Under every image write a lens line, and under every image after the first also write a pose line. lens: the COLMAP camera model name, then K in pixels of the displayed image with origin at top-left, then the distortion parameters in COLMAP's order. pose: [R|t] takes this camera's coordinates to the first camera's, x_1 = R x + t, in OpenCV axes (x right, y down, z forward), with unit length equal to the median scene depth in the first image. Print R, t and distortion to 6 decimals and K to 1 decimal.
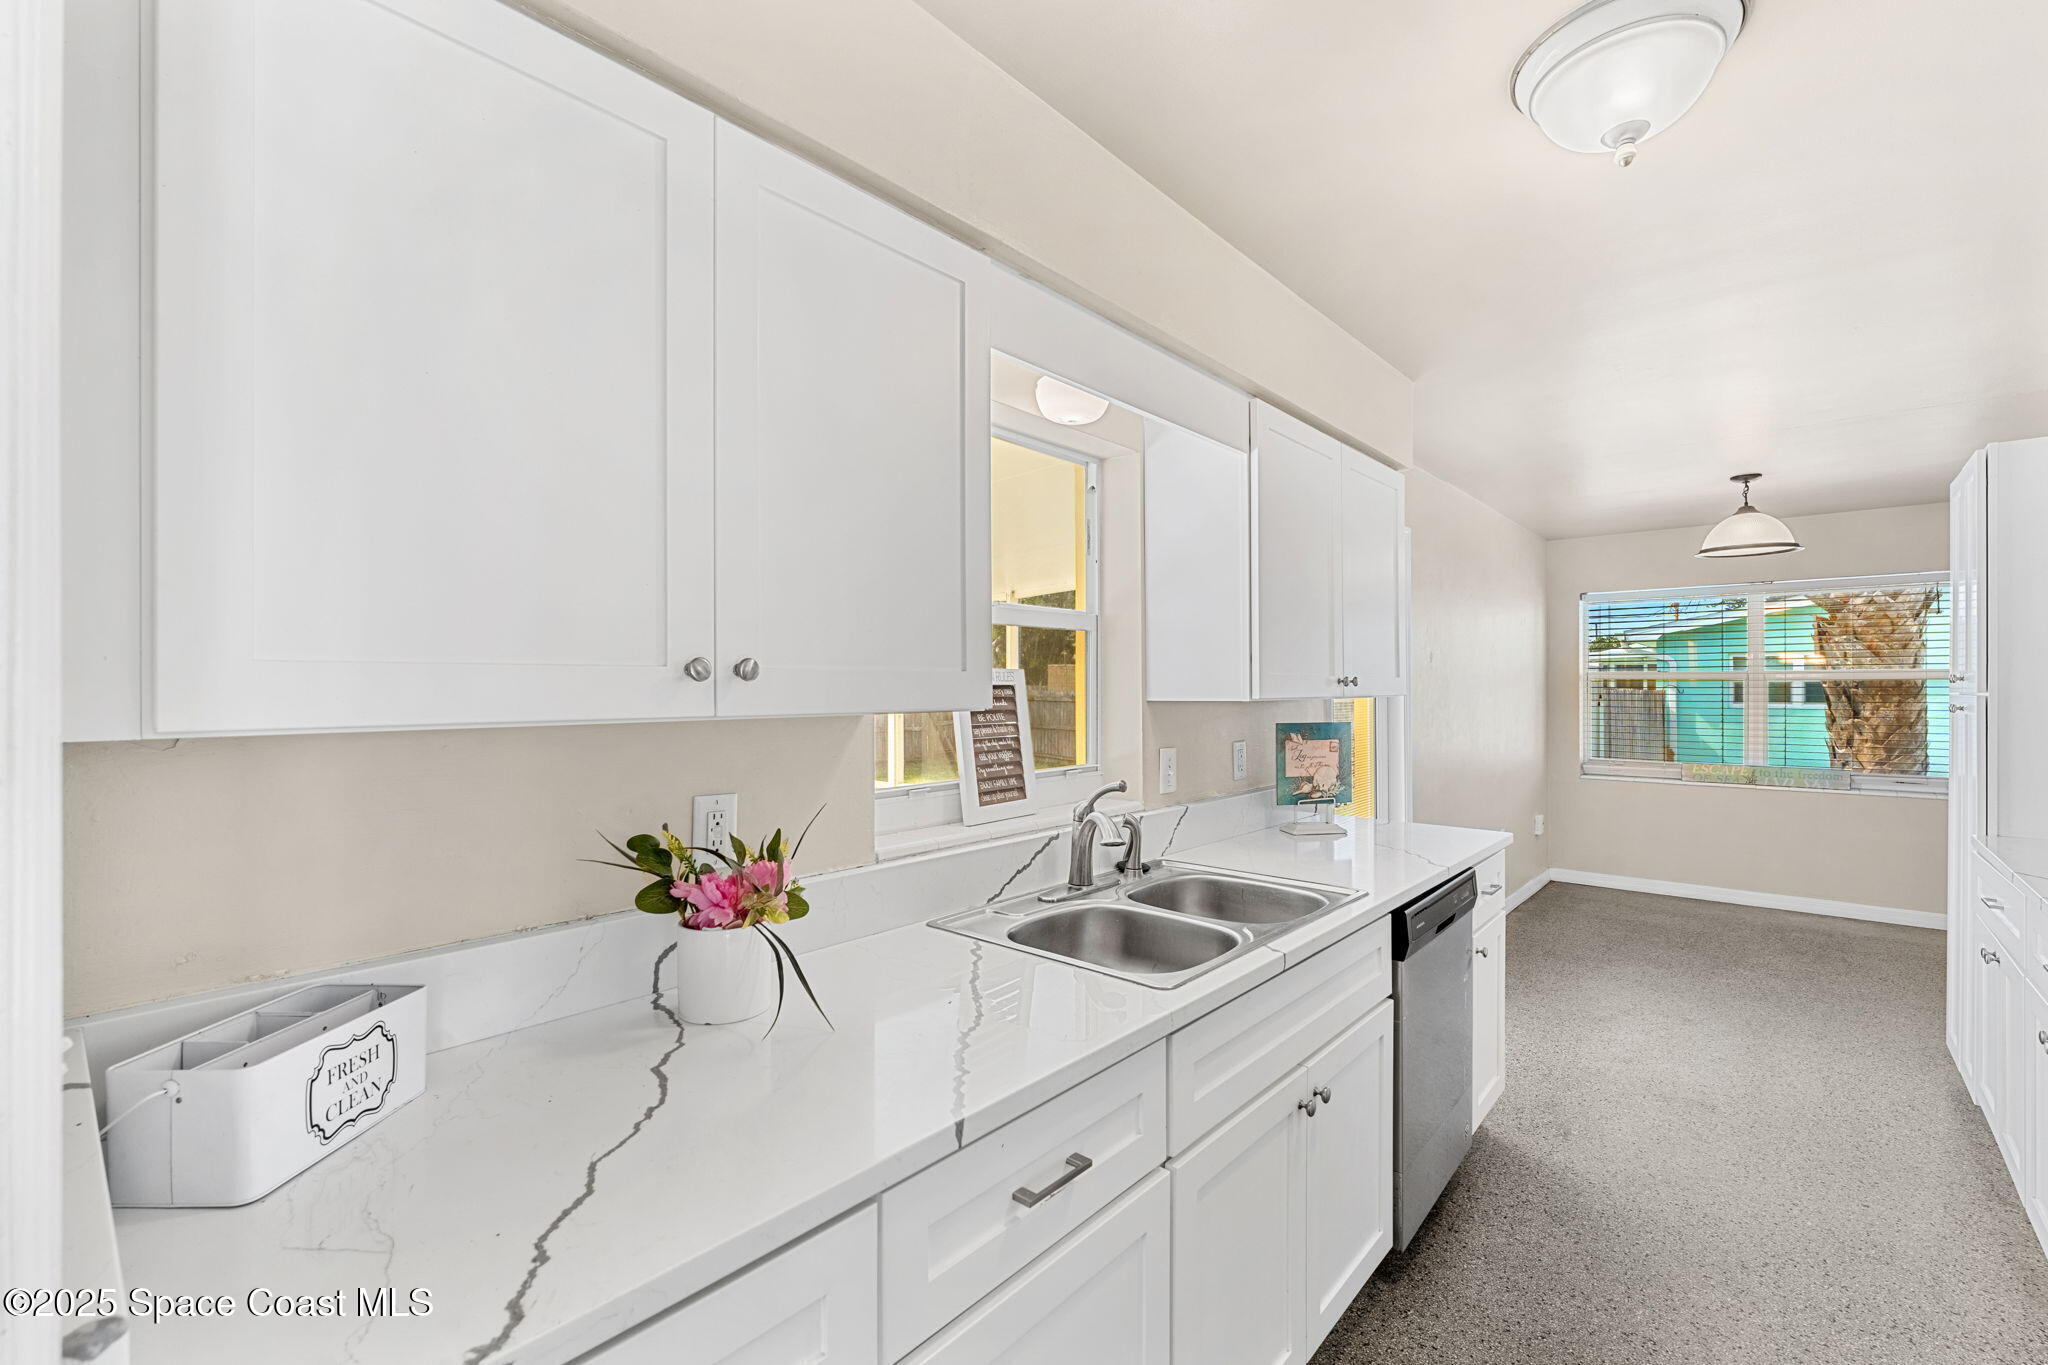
lens RADIAL K [[882.3, 0, 1024.0], [0, 882.3, 682.5], [0, 0, 1]] dist [-0.008003, 0.000083]
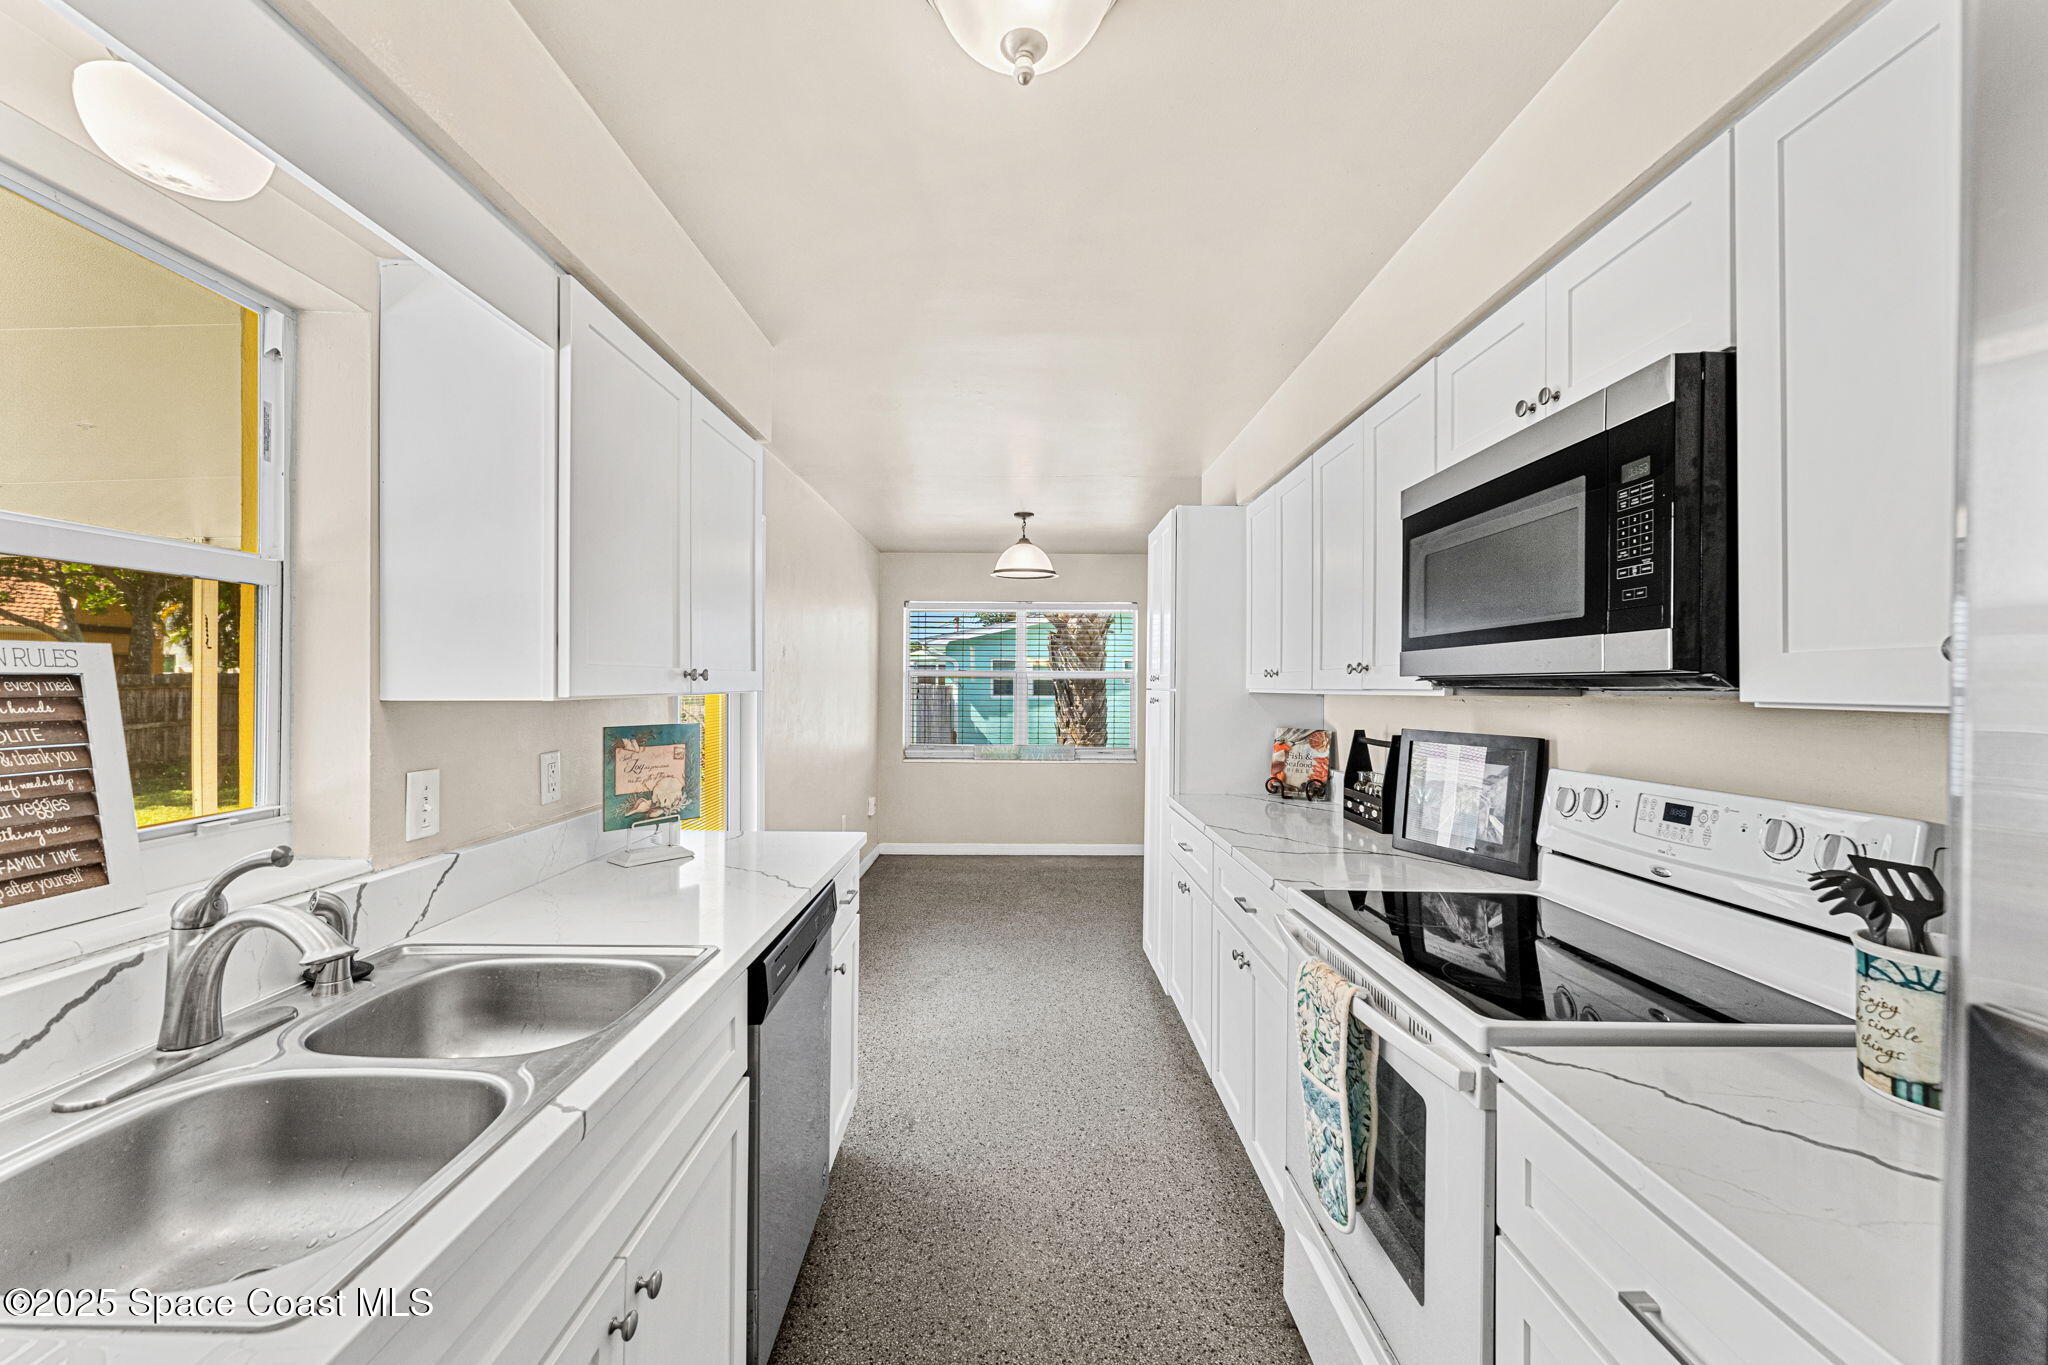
lens RADIAL K [[822.1, 0, 1019.6], [0, 822.1, 679.5], [0, 0, 1]] dist [0.000448, 0.000008]
pose [[0.749907, 0.008014, 0.661494, 0.081119], [-0.010223, 0.999948, -0.000525, 0.000501], [-0.661464, -0.006369, 0.749950, 0.211515]]
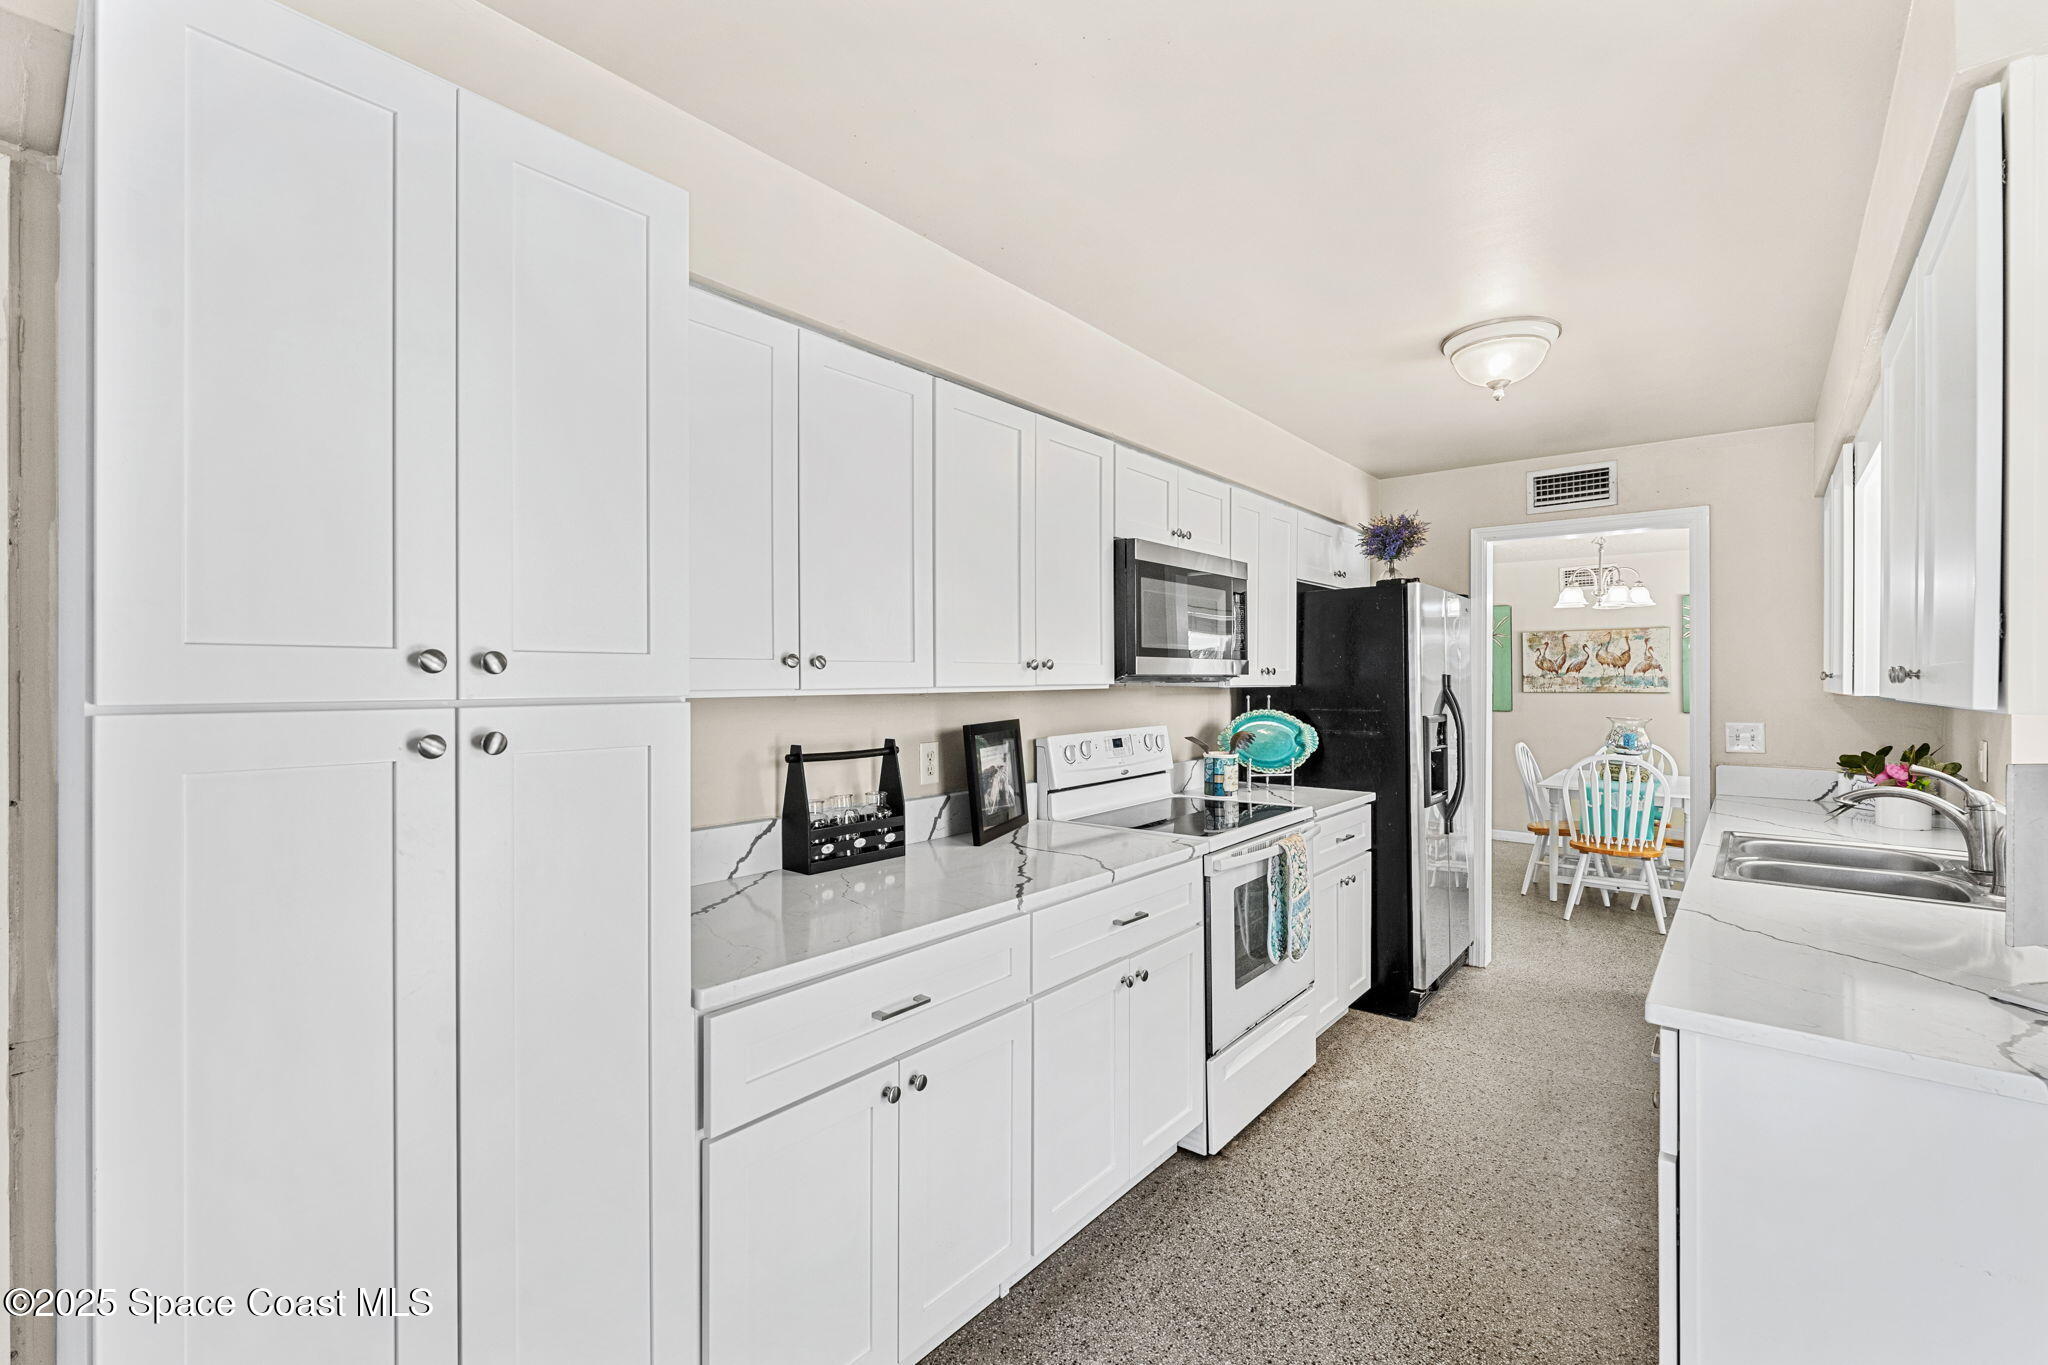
lens RADIAL K [[882.3, 0, 1024.0], [0, 882.3, 682.5], [0, 0, 1]] dist [-0.008003, 0.000083]
pose [[-0.999495, -0.001919, -0.031716, 0.912849], [-0.001982, 0.999996, 0.001957, 0.003104], [0.031712, 0.002019, -0.999495, 1.473505]]
